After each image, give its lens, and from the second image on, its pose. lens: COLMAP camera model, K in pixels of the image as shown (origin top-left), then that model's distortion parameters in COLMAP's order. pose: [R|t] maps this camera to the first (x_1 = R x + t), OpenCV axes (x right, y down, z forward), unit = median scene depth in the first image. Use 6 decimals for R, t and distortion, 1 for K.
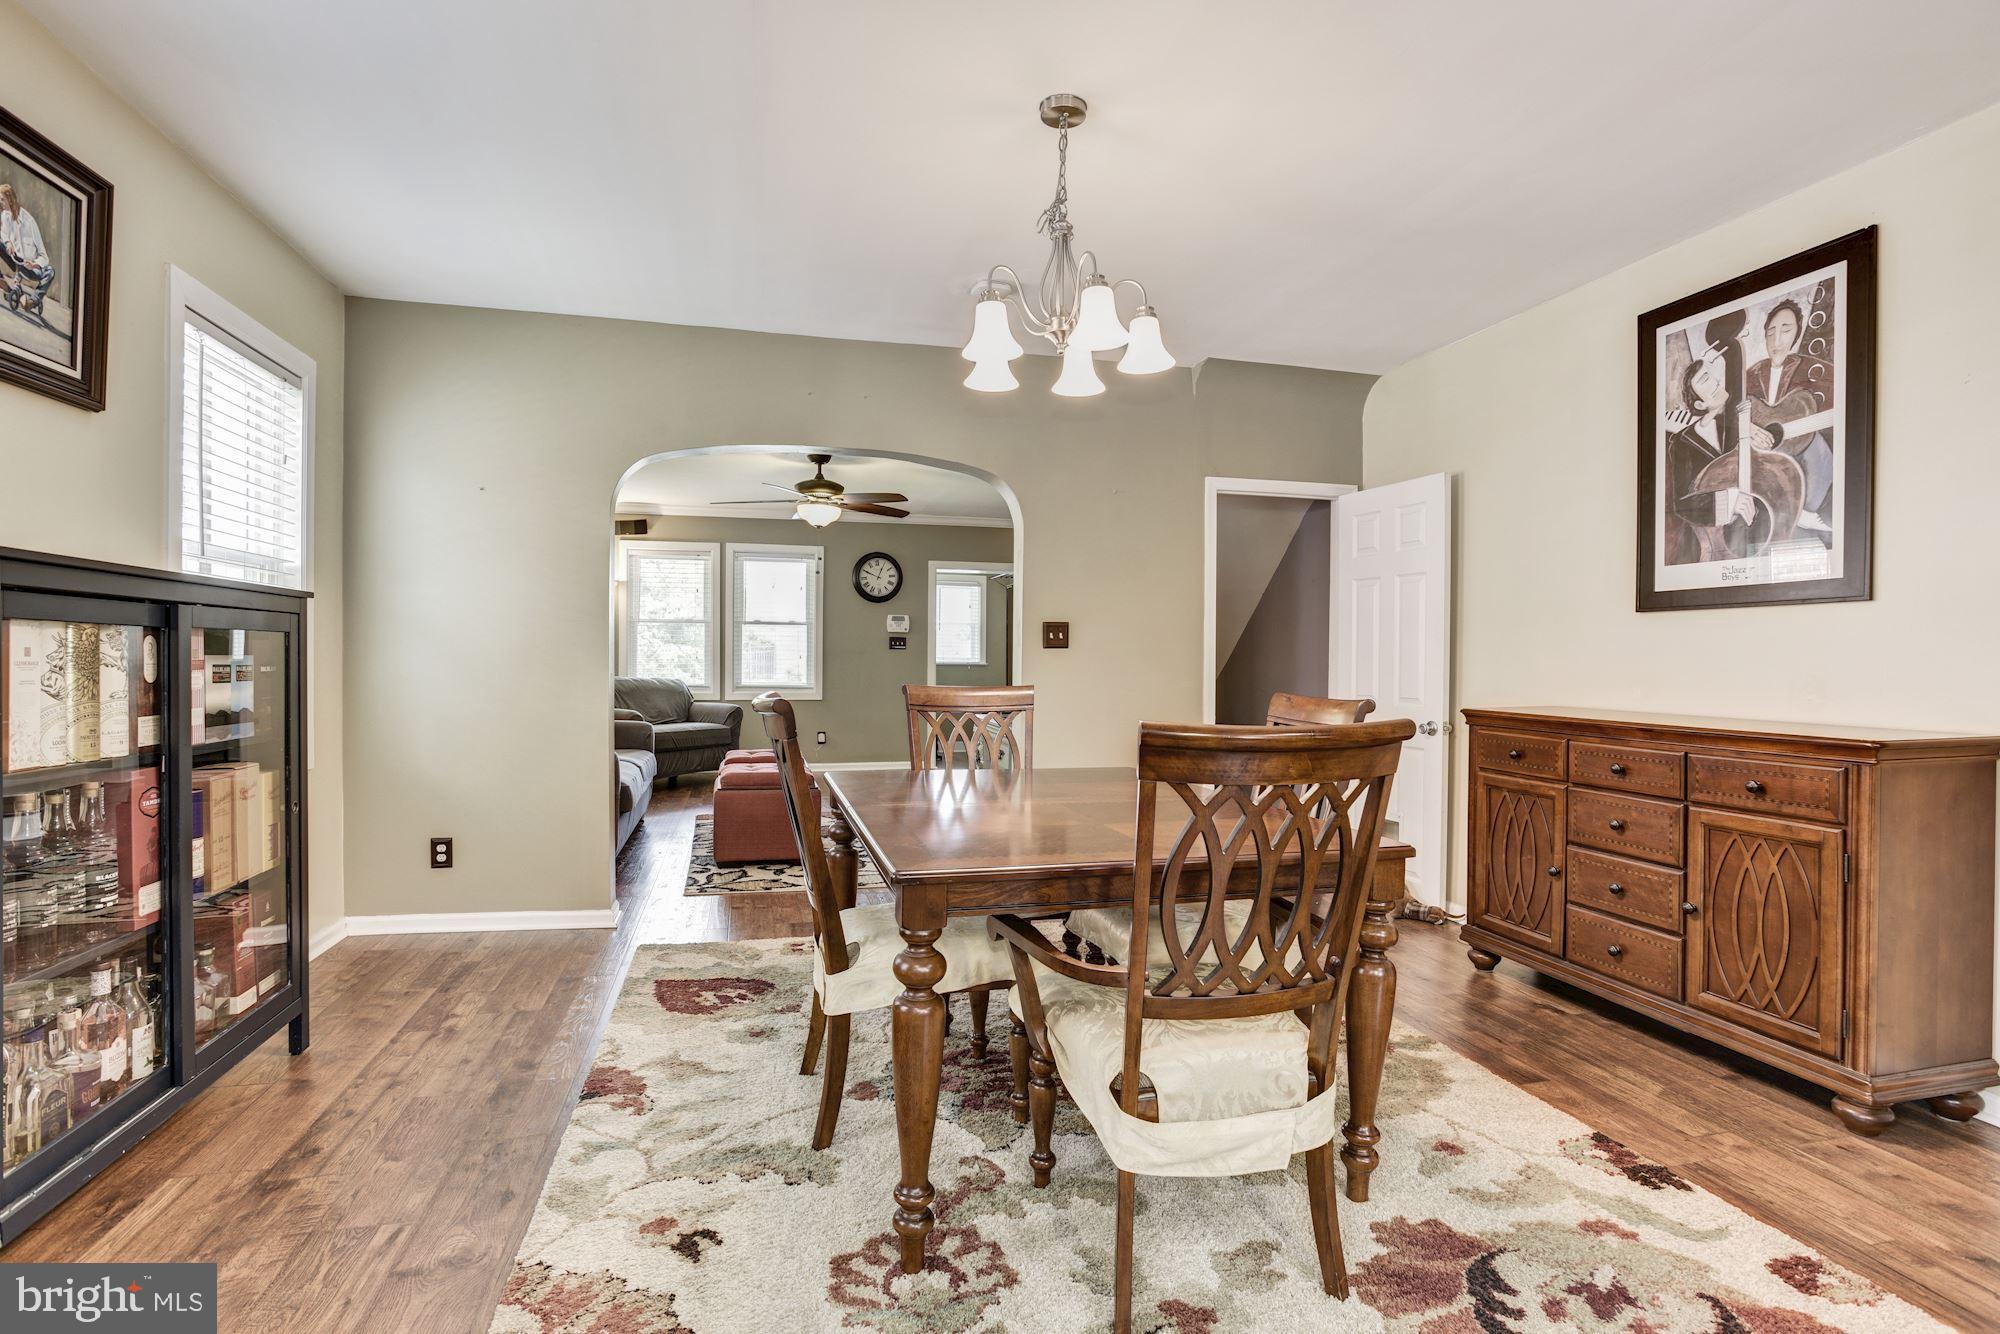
lens RADIAL K [[977.0, 0, 1019.8], [0, 977.0, 679.7], [0, 0, 1]] dist [-0.057936, 0.033815]
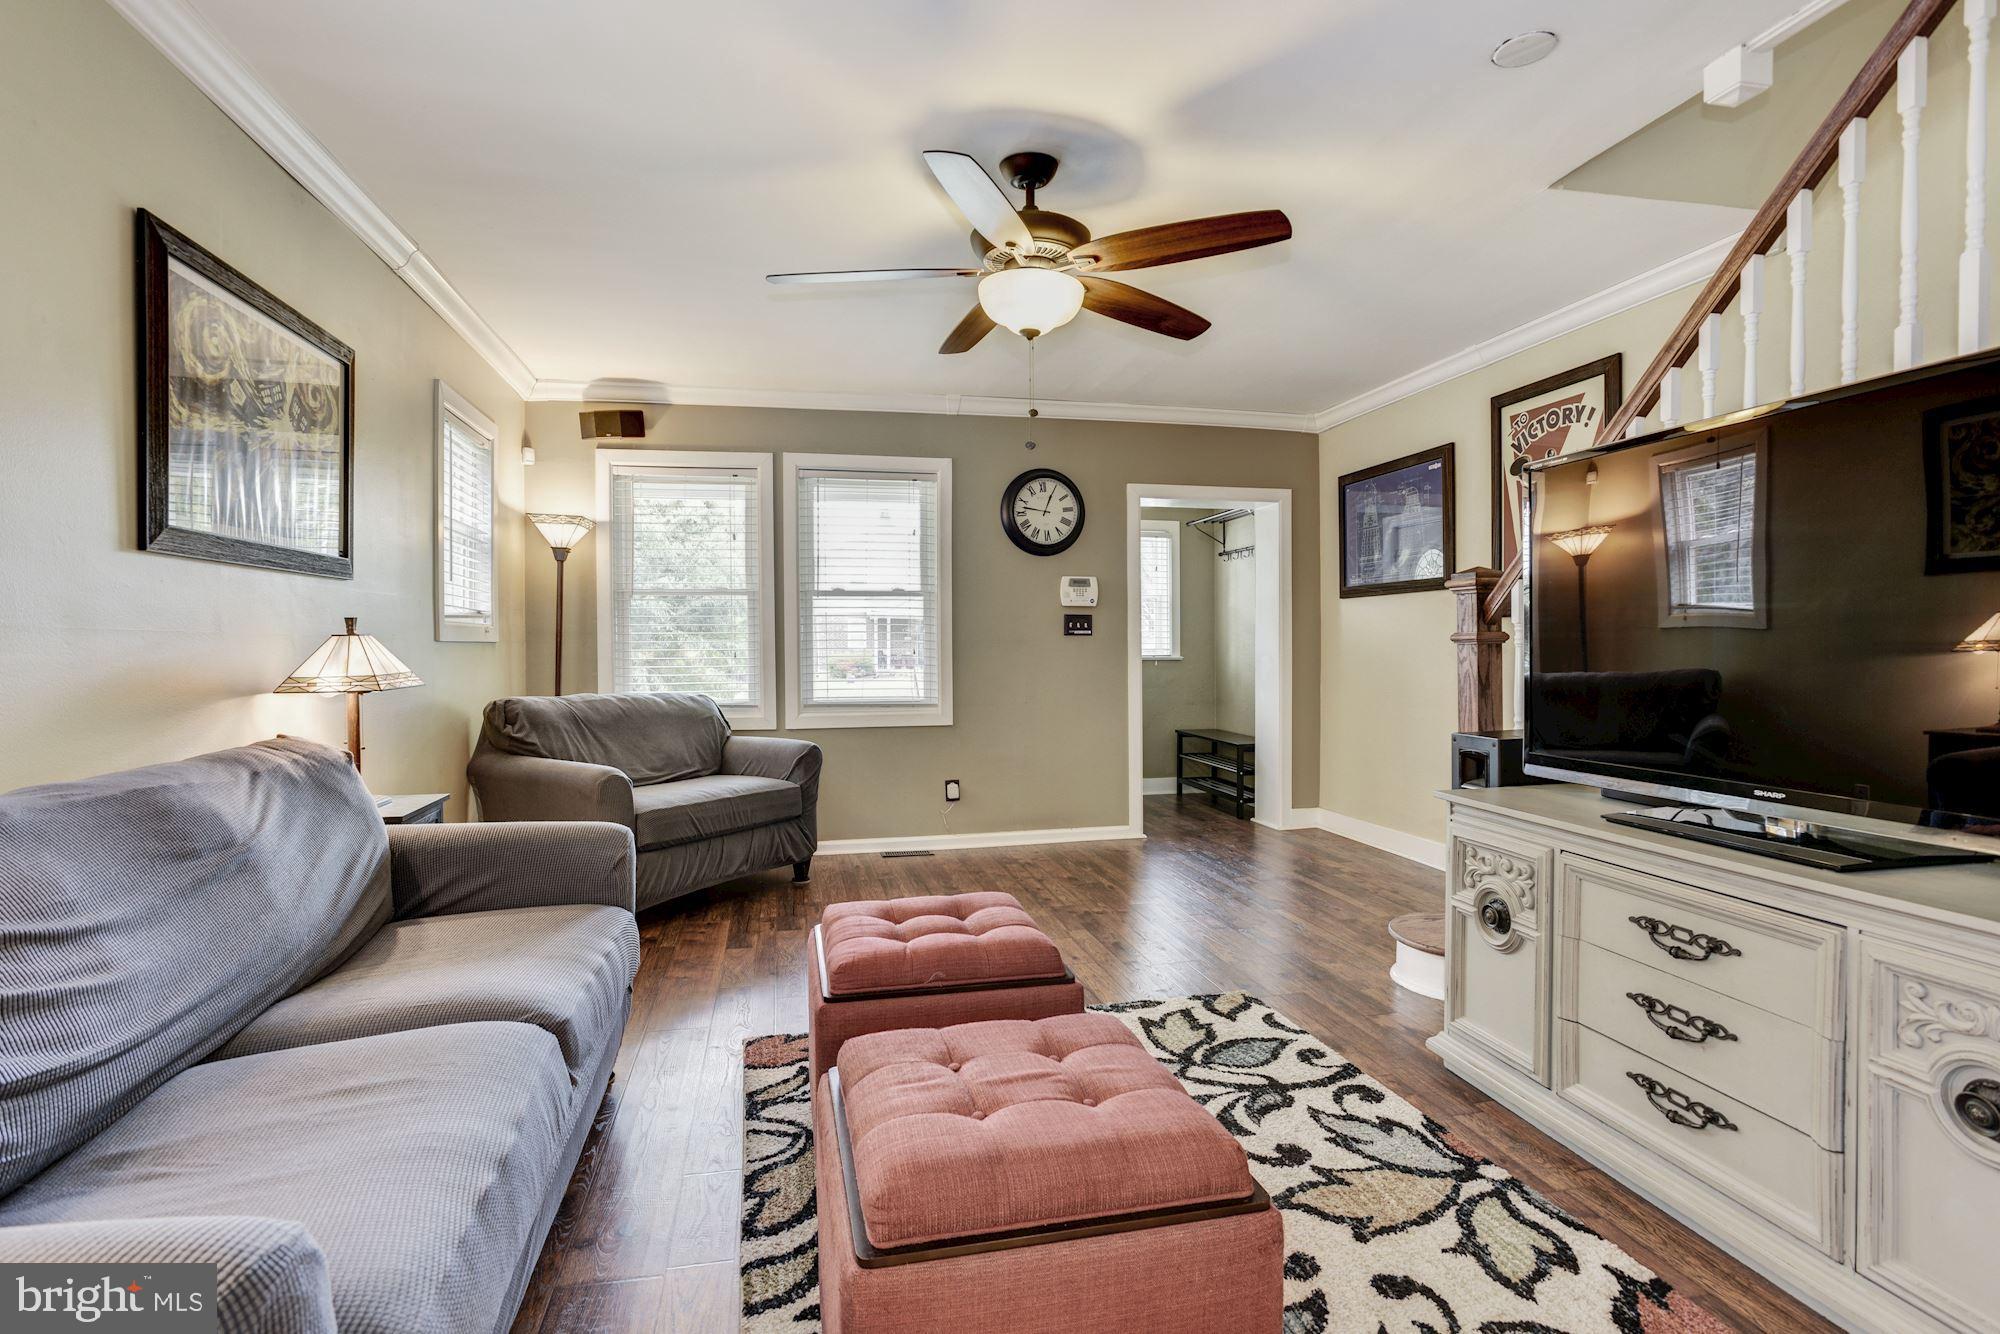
lens RADIAL K [[984.1, 0, 1016.8], [0, 984.1, 661.0], [0, 0, 1]] dist [-0.049614, 0.034798]
pose [[0.999180, -0.016235, -0.037095, -0.142837], [0.015786, 0.999799, -0.012368, -0.009636], [0.037288, 0.011773, 0.999235, 0.421239]]
